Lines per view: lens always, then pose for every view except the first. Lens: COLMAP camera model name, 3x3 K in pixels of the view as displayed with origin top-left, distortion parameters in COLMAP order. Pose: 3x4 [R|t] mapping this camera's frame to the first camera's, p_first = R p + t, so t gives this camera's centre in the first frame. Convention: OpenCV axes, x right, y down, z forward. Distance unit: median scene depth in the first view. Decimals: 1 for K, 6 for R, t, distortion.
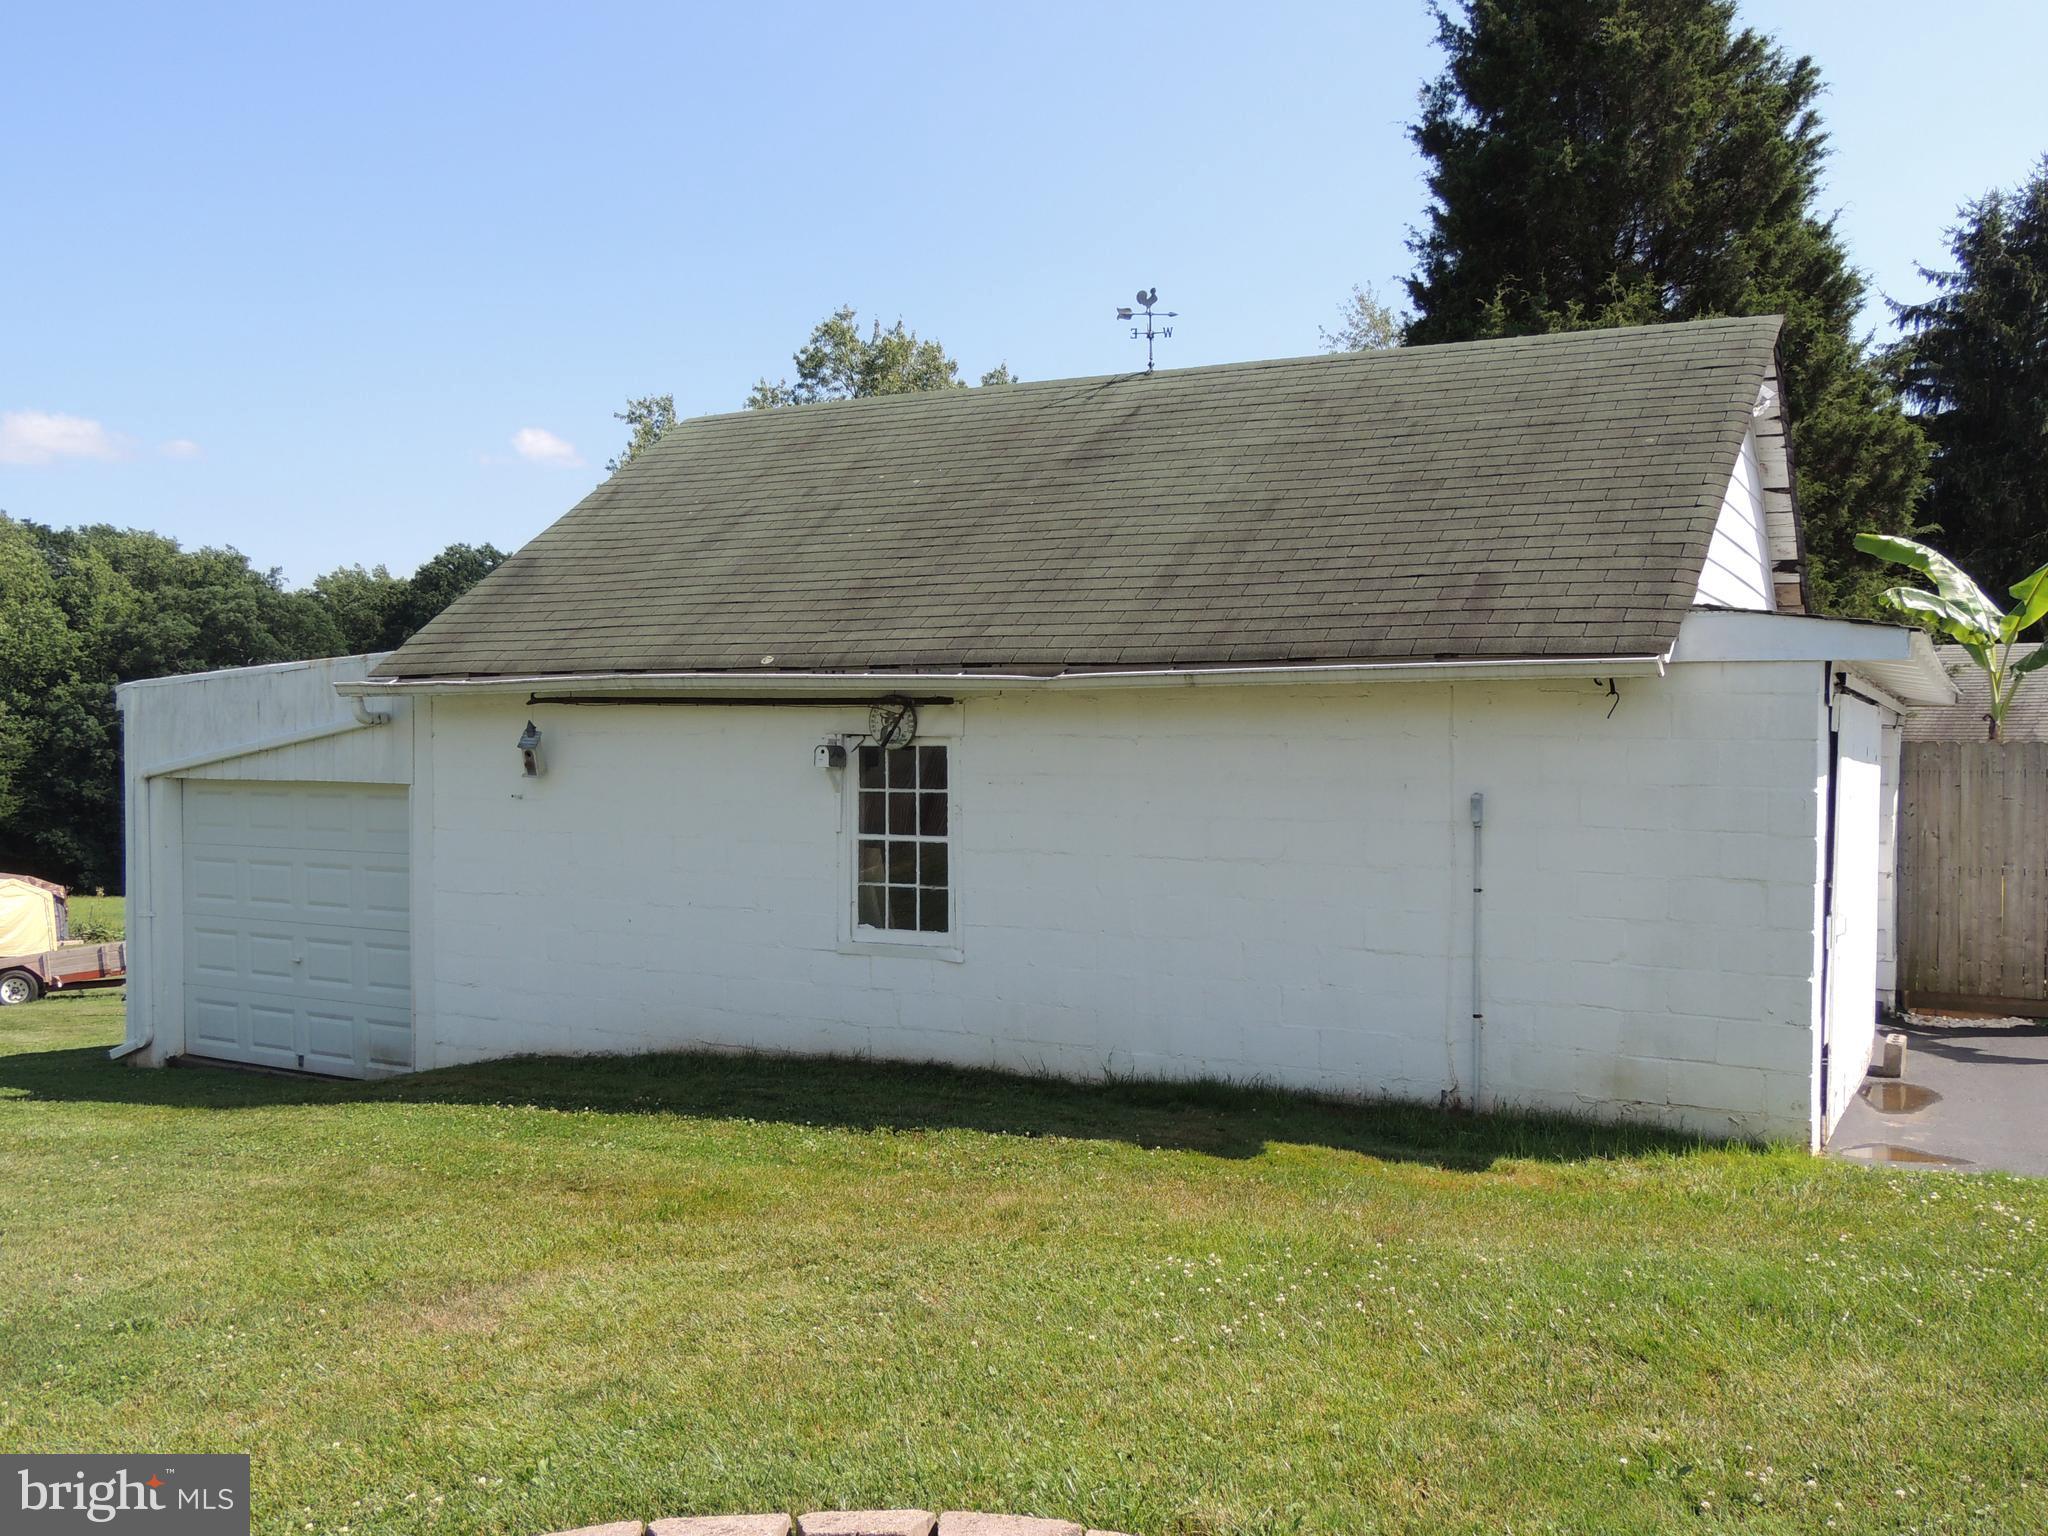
lens RADIAL K [[1801.1, 0, 1022.3], [0, 1801.1, 780.1], [0, 0, 1]] dist [-0.012608, -0.016405]
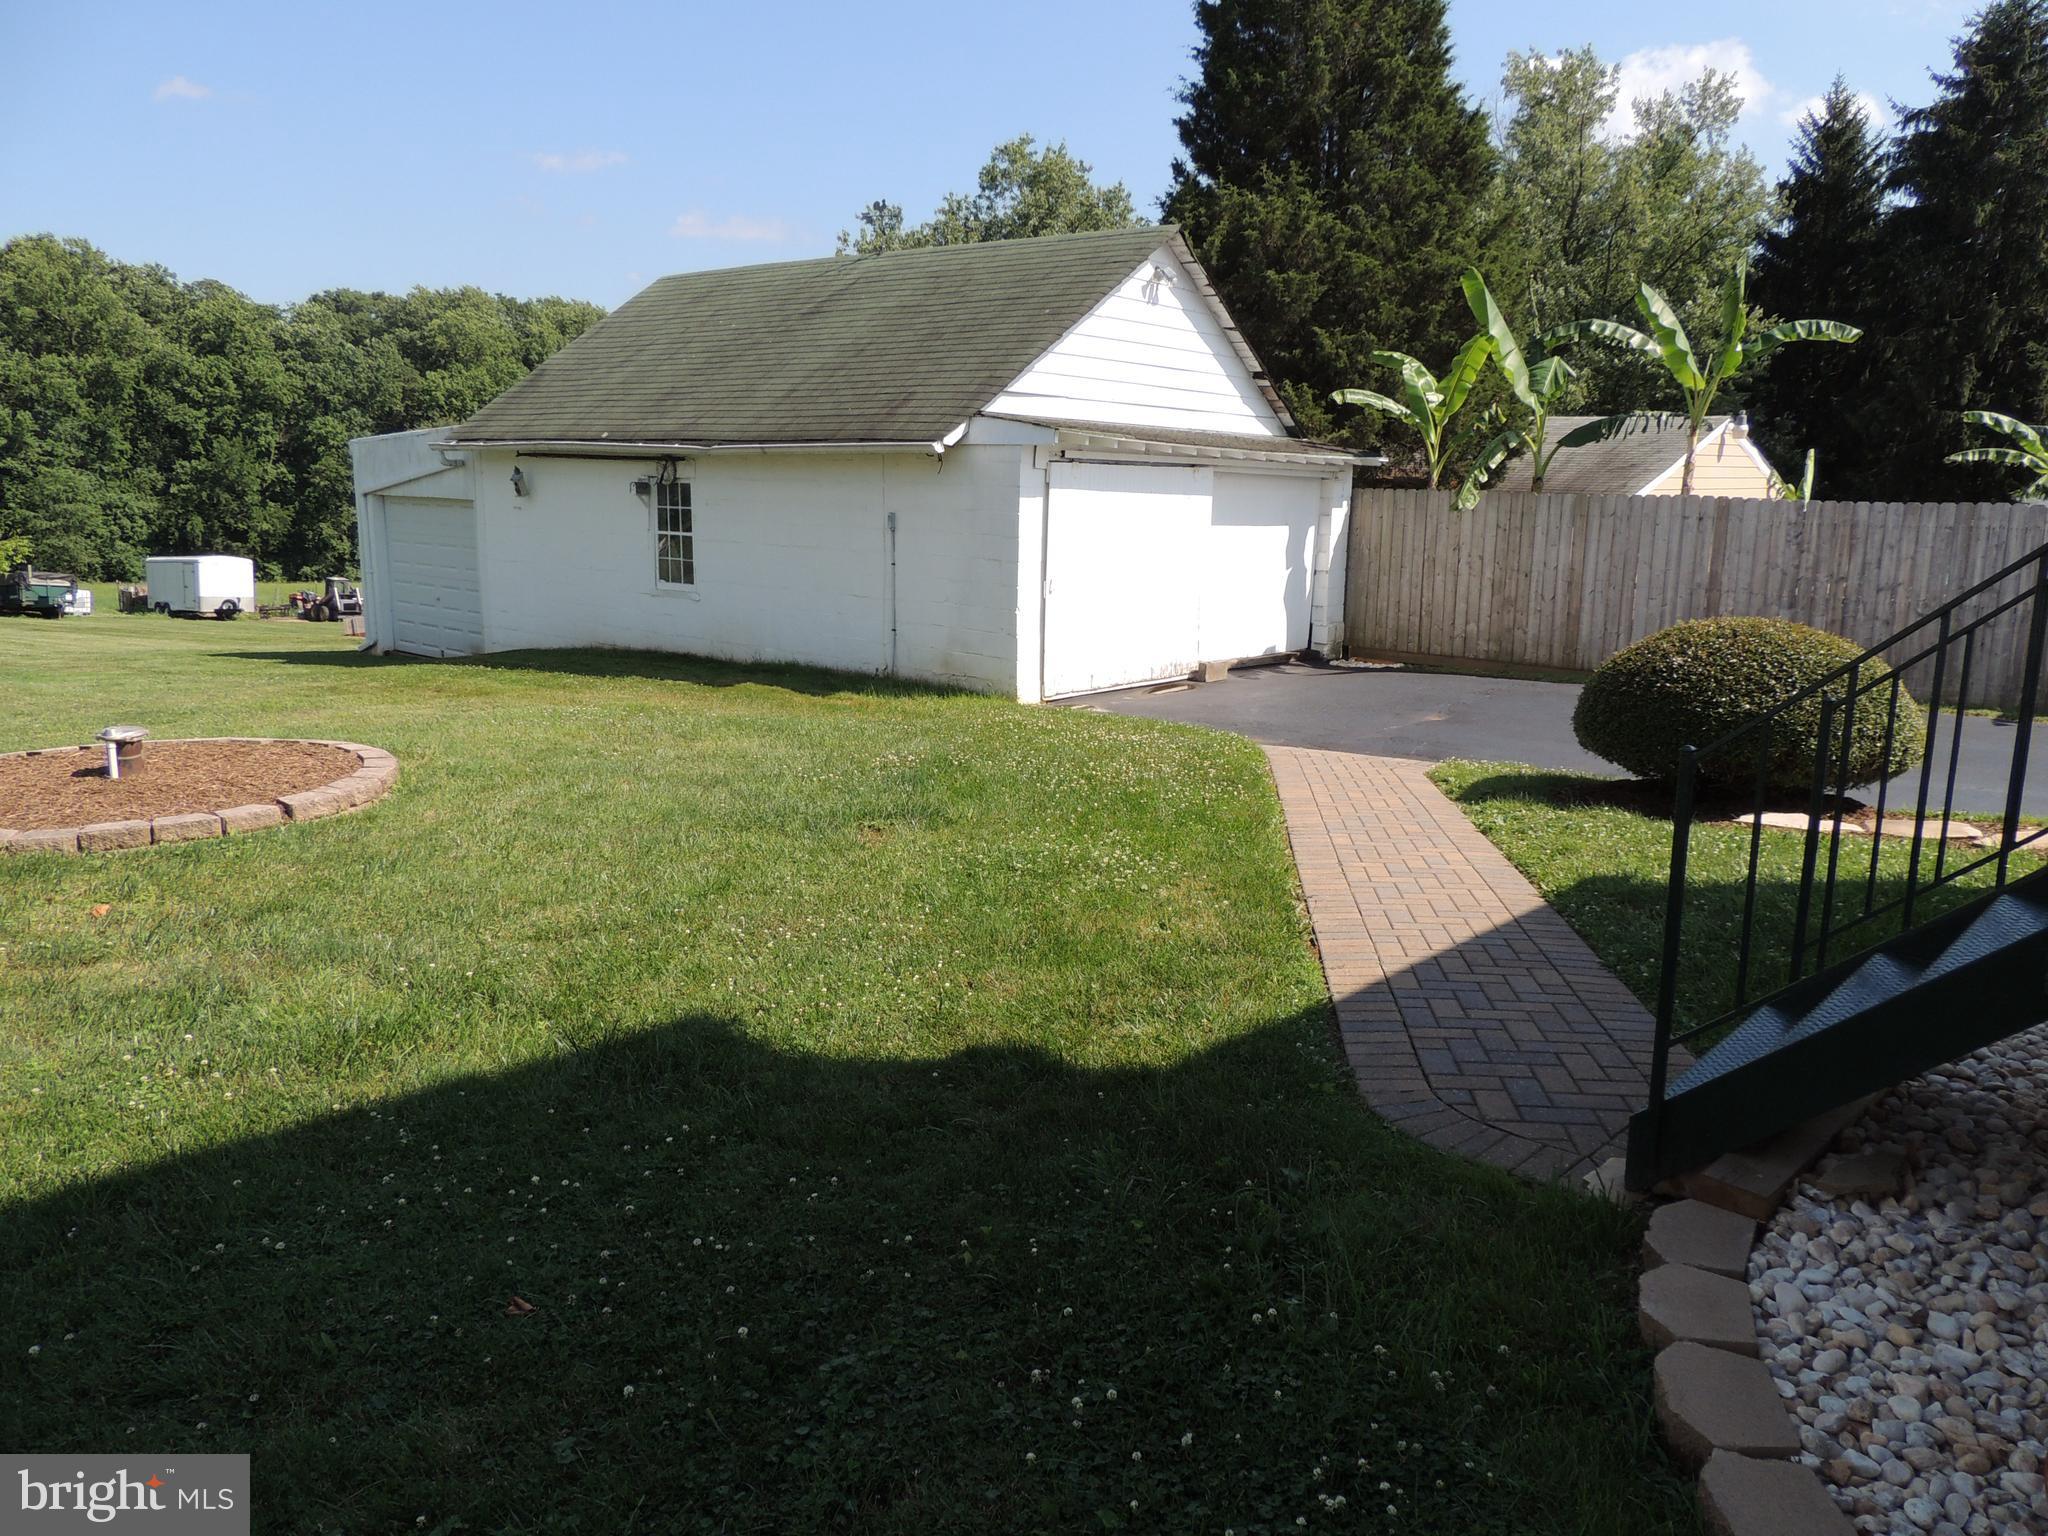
lens RADIAL K [[1447.4, 0, 1021.2], [0, 1447.4, 777.6], [0, 0, 1]] dist [-0.020776, -0.001007]
pose [[0.983201, 0.050850, -0.175300, 0.491155], [-0.017471, 0.982219, 0.186924, -0.004513], [0.181688, -0.180721, 0.966607, -0.373247]]
